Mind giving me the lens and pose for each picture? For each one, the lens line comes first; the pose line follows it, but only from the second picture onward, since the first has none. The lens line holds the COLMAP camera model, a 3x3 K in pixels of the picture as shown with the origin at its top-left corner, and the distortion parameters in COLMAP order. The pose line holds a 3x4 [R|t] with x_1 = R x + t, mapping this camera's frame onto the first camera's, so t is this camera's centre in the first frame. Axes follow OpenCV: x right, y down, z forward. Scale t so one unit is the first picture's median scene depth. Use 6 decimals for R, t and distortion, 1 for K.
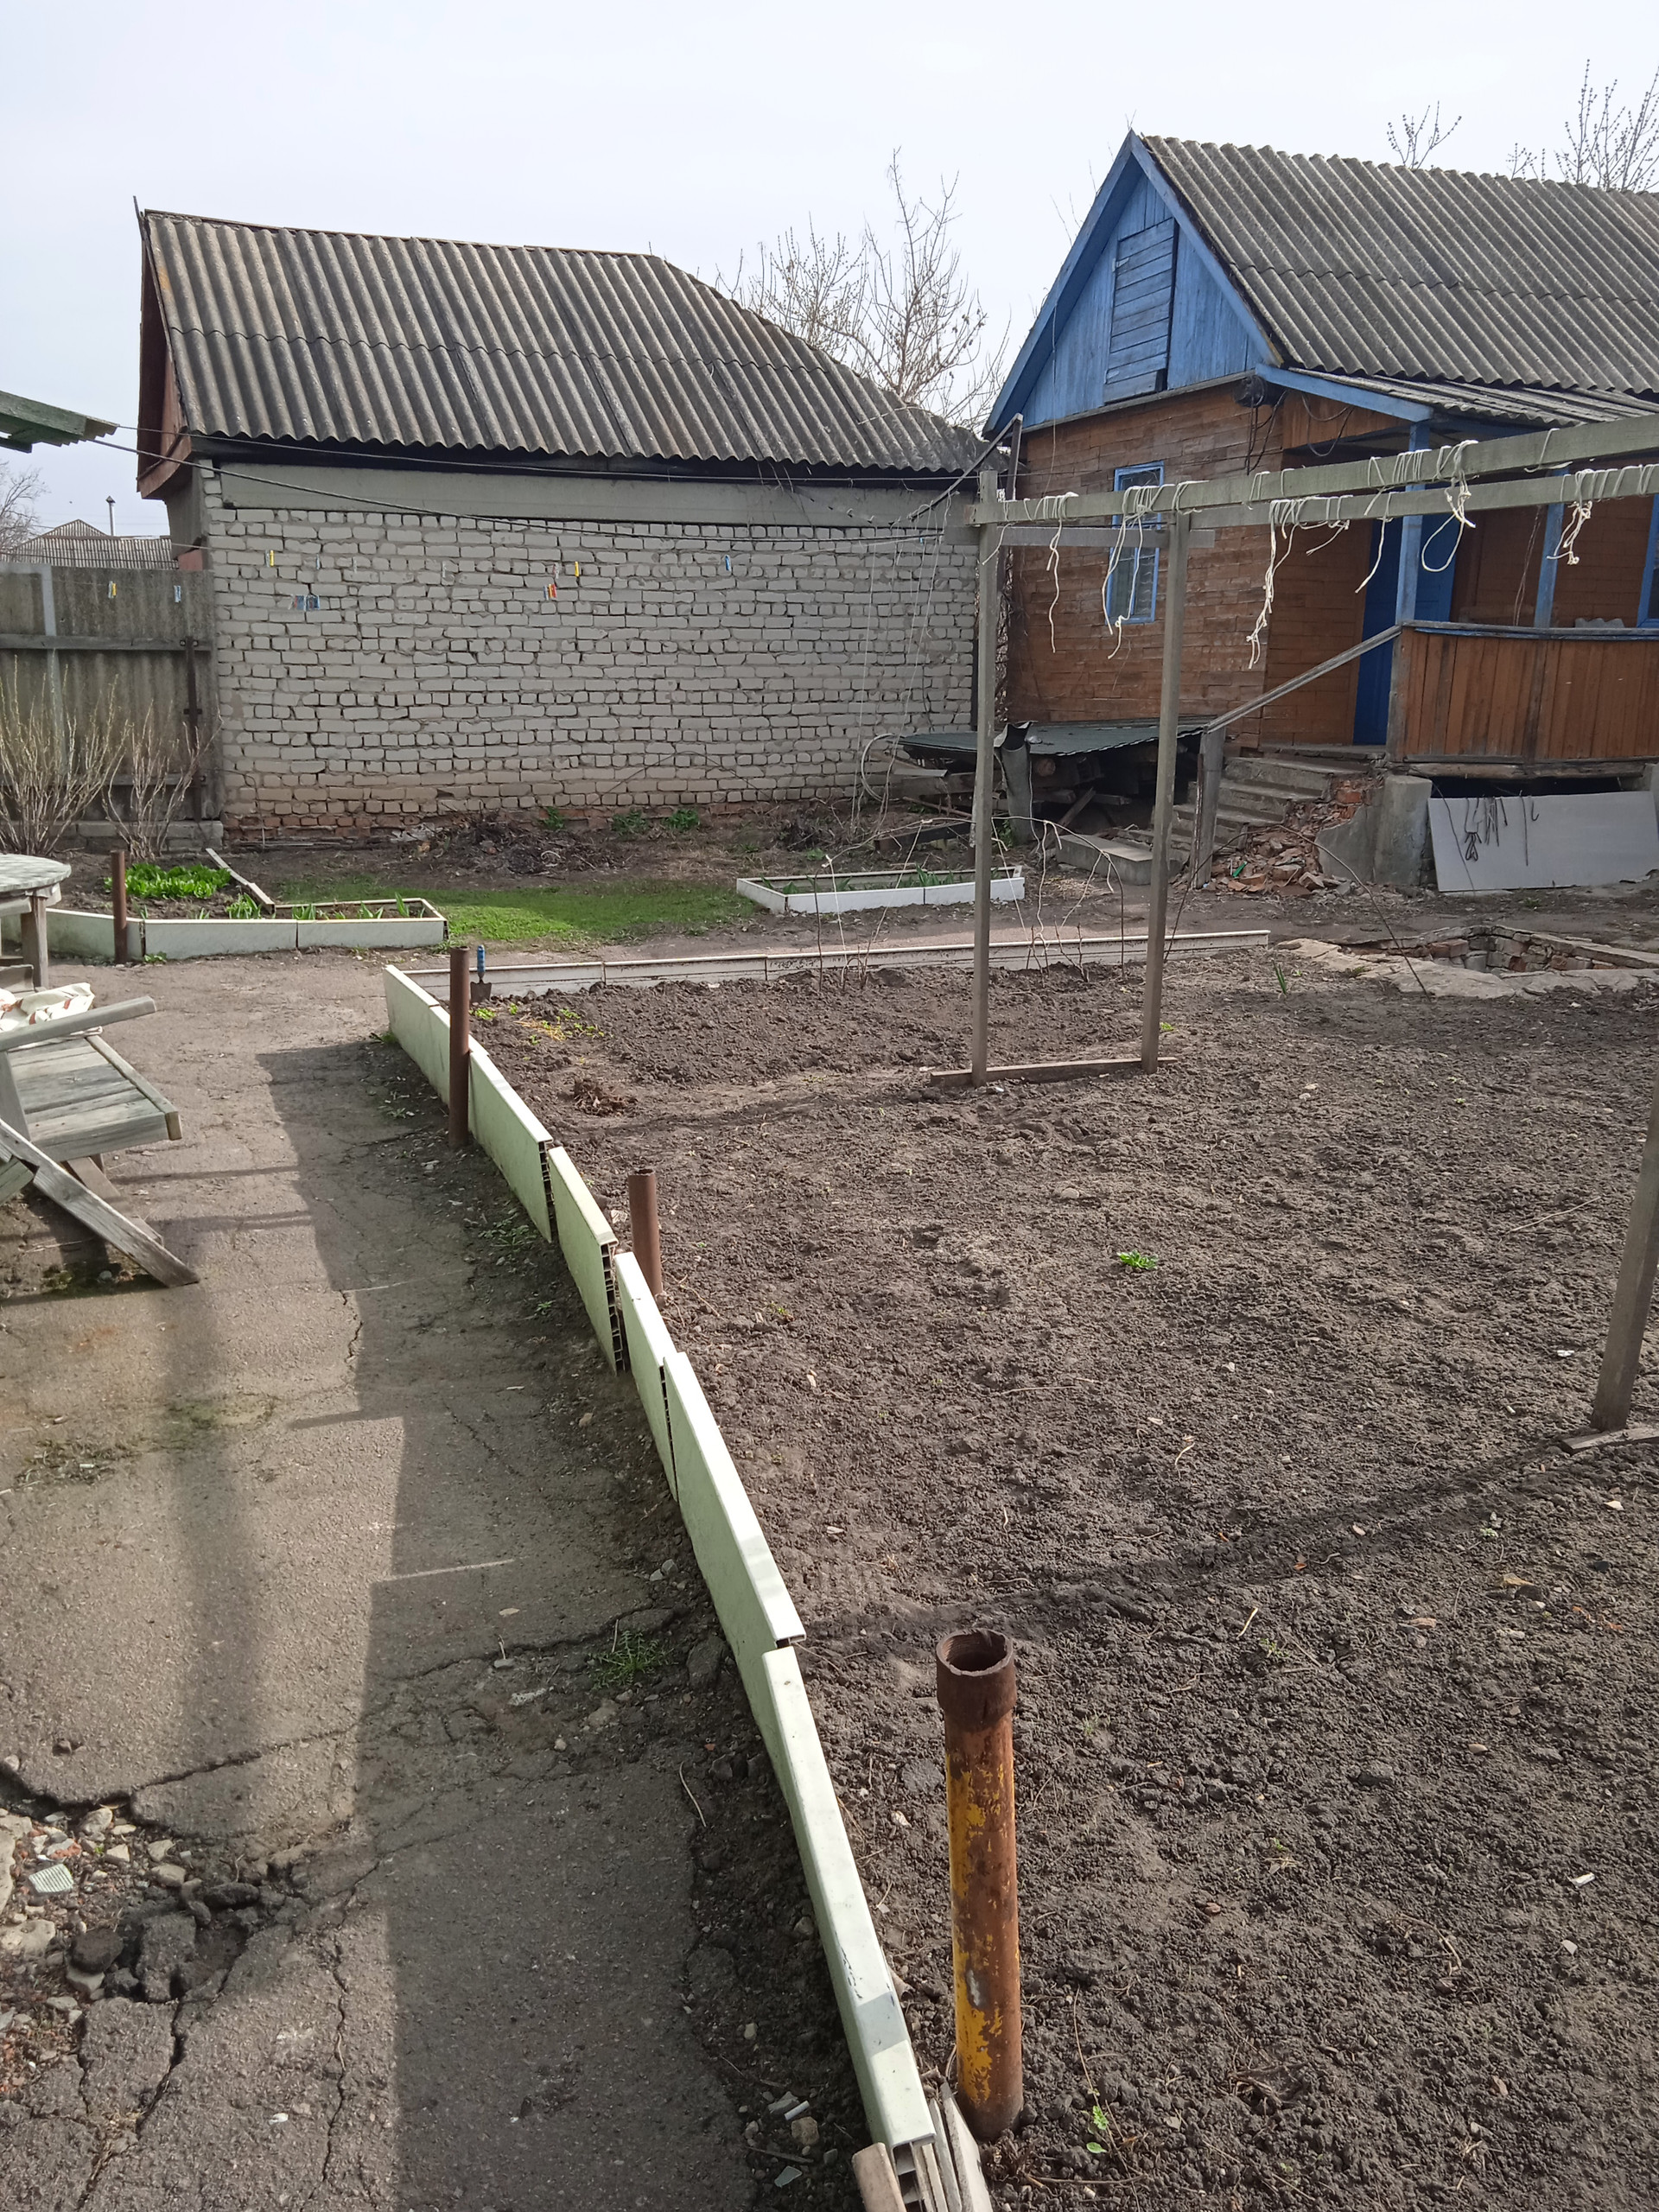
lens RADIAL K [[1827.2, 0, 806.1], [0, 1827.2, 1082.3], [0, 0, 1]] dist [0.046092, -0.054339]
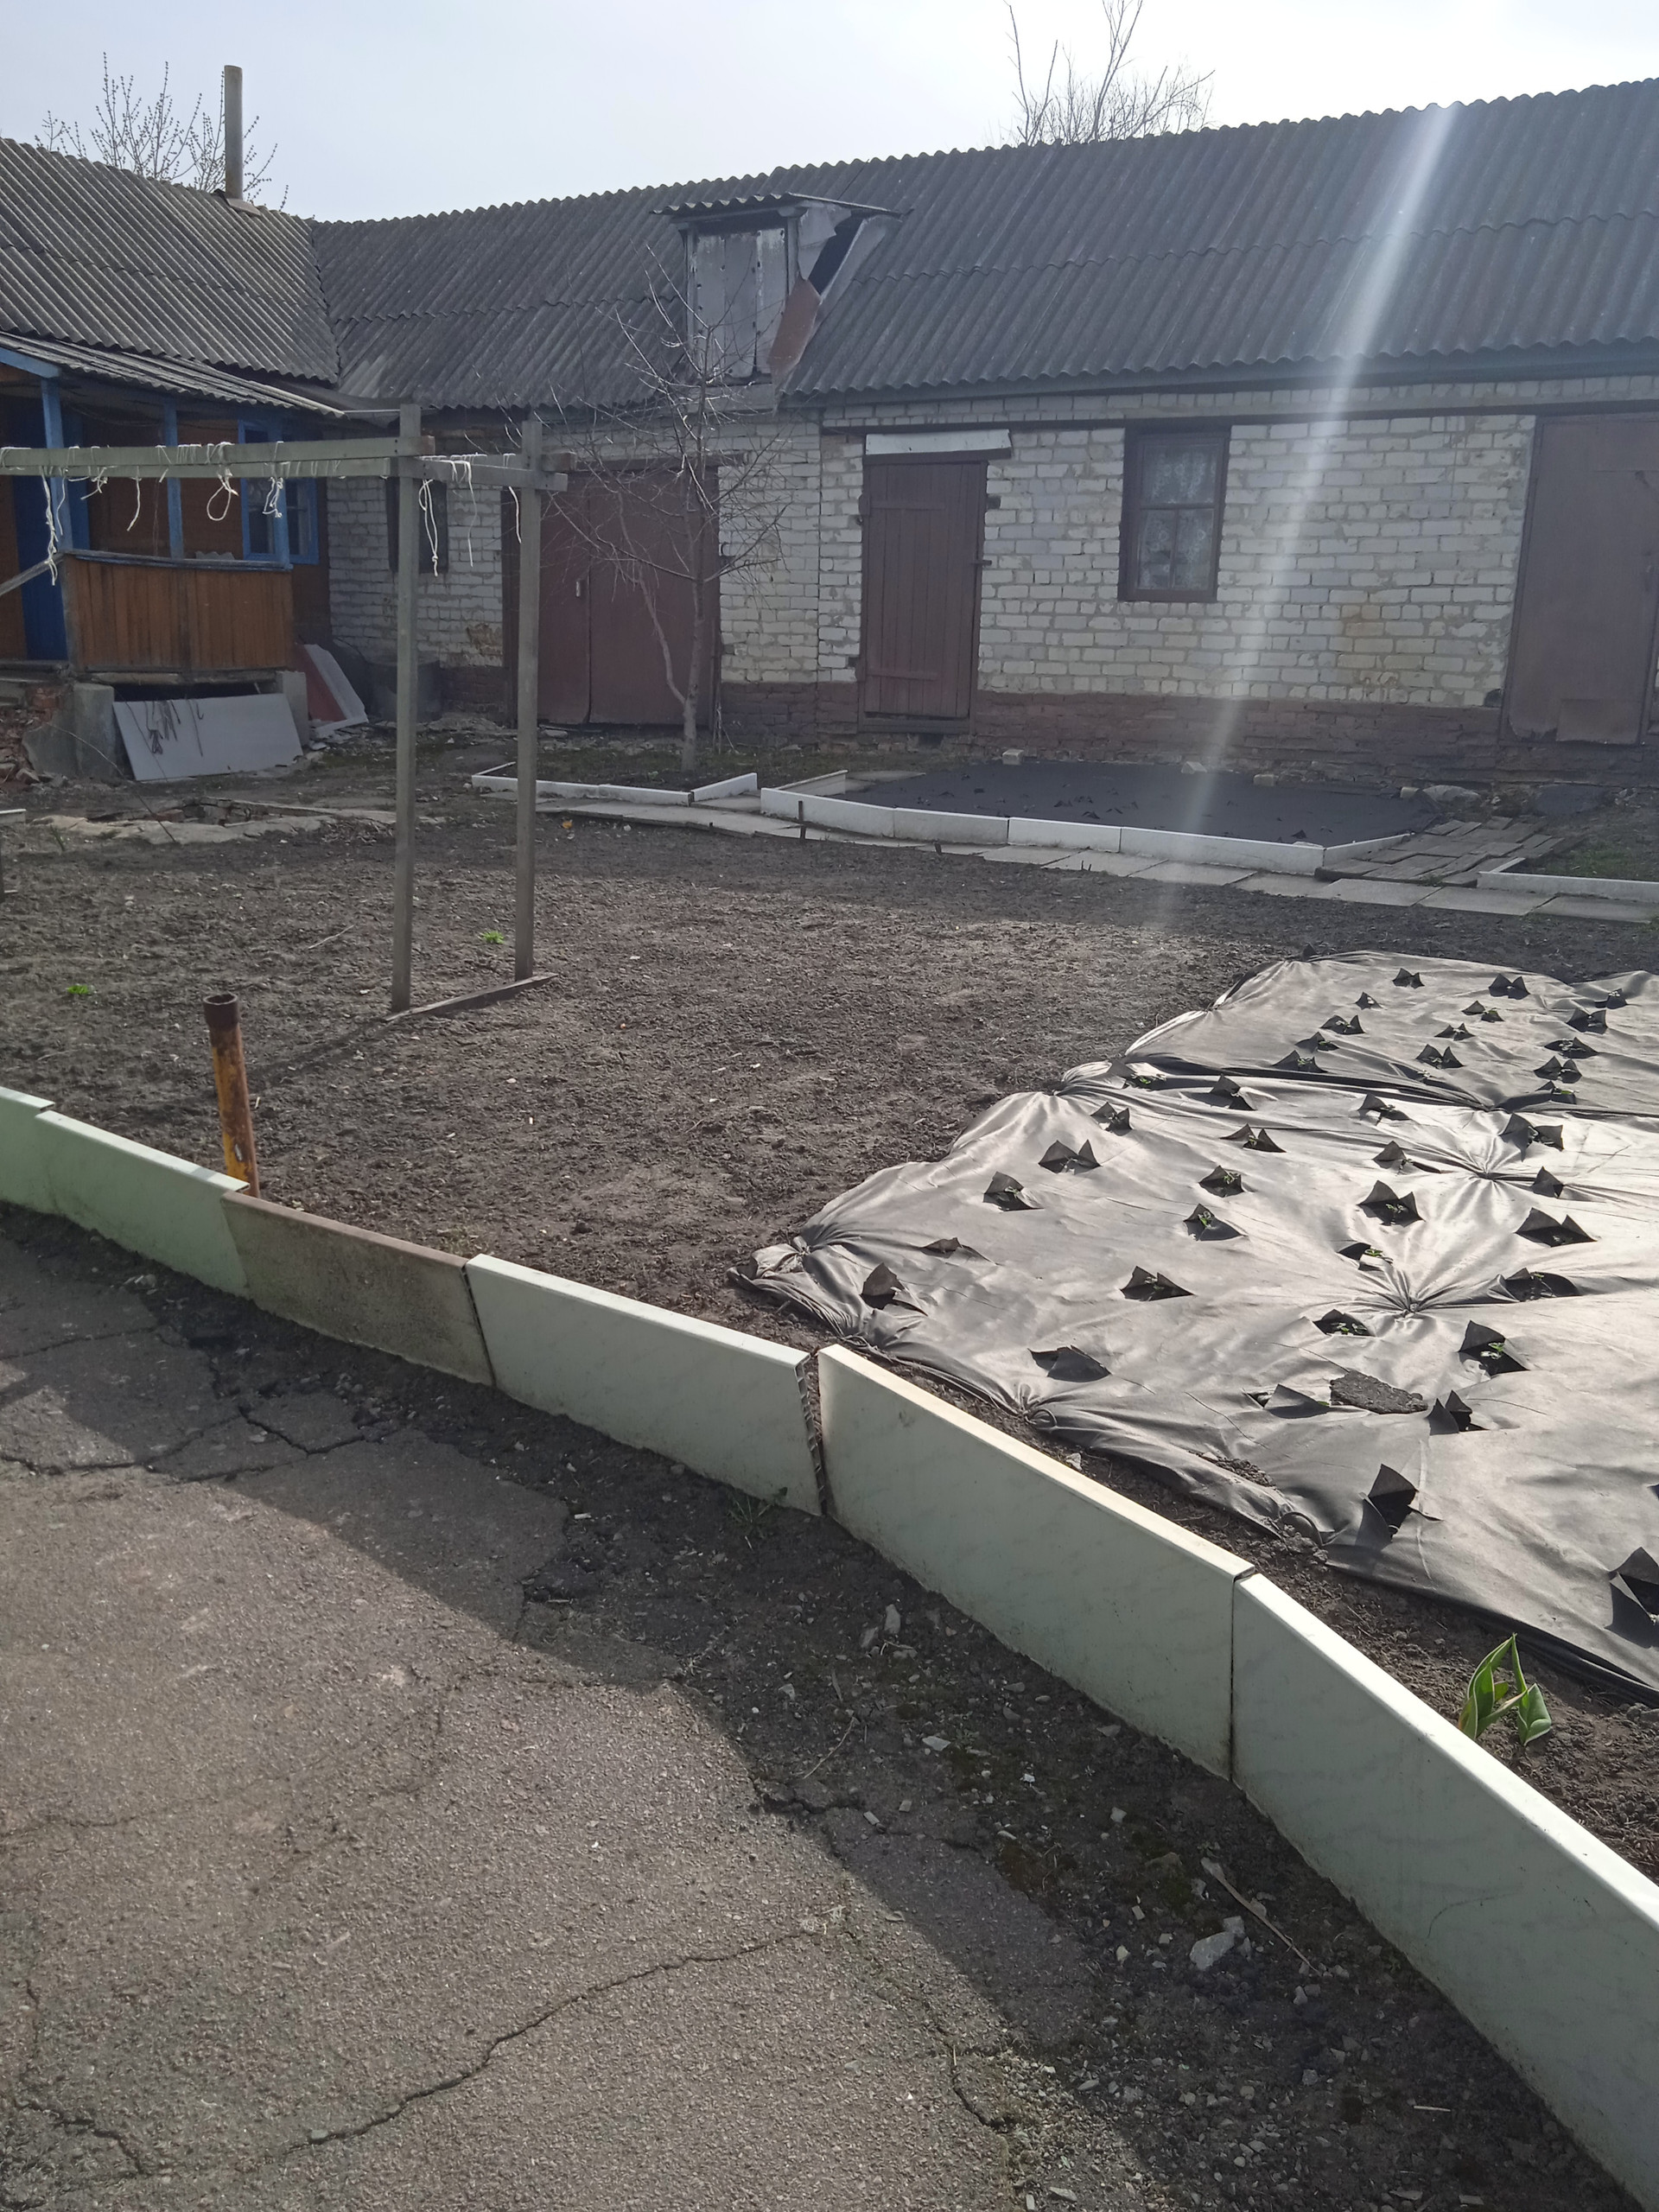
lens RADIAL K [[1827.2, 0, 806.1], [0, 1827.2, 1082.3], [0, 0, 1]] dist [0.046092, -0.054339]
pose [[0.749138, -0.165607, 0.641378, -0.125396], [0.143187, 0.985837, 0.087305, 0.046500], [-0.646753, 0.026434, 0.762241, -0.181149]]
